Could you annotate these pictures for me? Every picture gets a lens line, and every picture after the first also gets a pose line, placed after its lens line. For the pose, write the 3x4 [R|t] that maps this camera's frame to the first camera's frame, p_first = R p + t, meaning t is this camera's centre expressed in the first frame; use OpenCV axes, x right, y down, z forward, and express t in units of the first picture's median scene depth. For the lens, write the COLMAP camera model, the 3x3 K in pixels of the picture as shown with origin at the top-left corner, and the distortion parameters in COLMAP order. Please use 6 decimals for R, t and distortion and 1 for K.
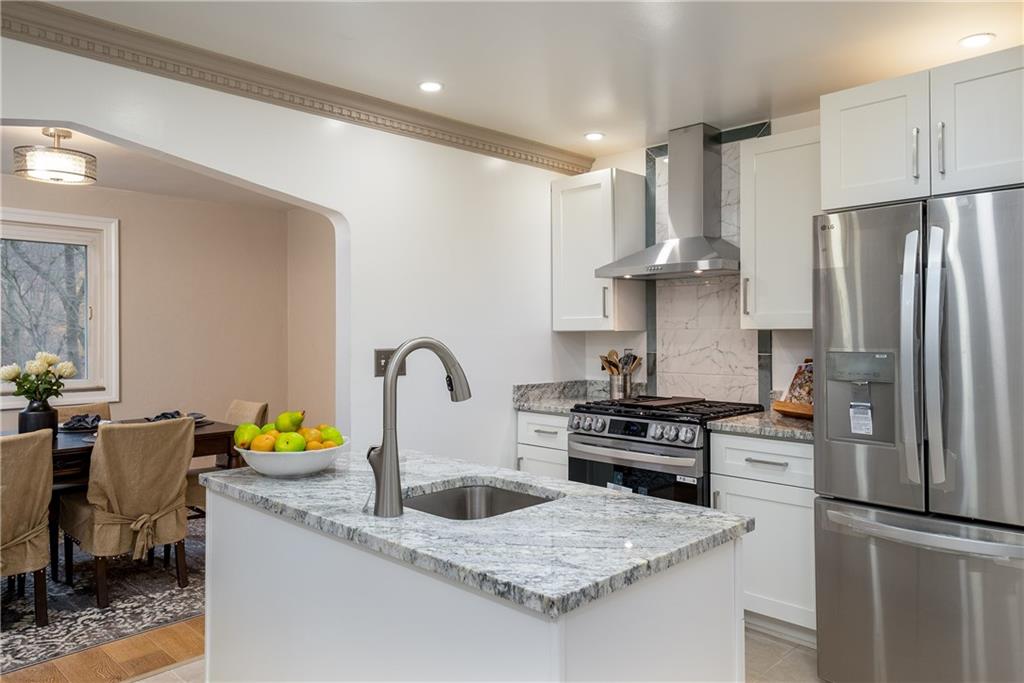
lens RADIAL K [[681.5, 0, 512.1], [0, 681.5, 338.2], [0, 0, 1]] dist [0.007865, 0.001861]
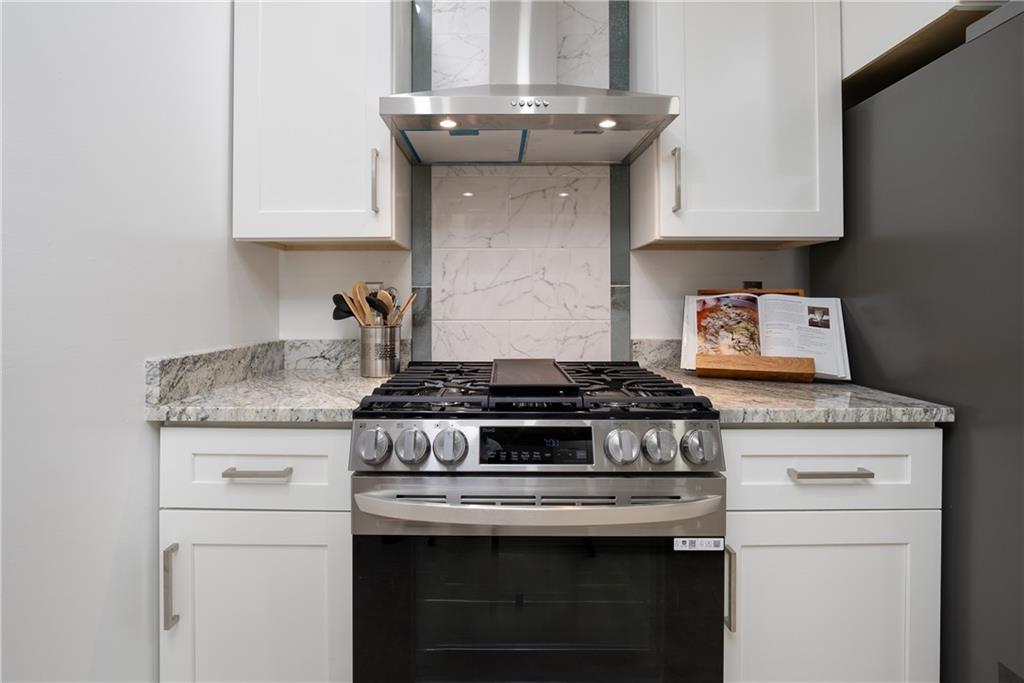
lens RADIAL K [[492.6, 0, 500.8], [0, 492.6, 300.7], [0, 0, 1]] dist [-0.012269, 0.000019]
pose [[0.709256, 0.005595, 0.704929, -0.050923], [0.003670, 0.999926, -0.011629, 0.039536], [-0.704942, 0.010835, 0.709182, 0.676910]]
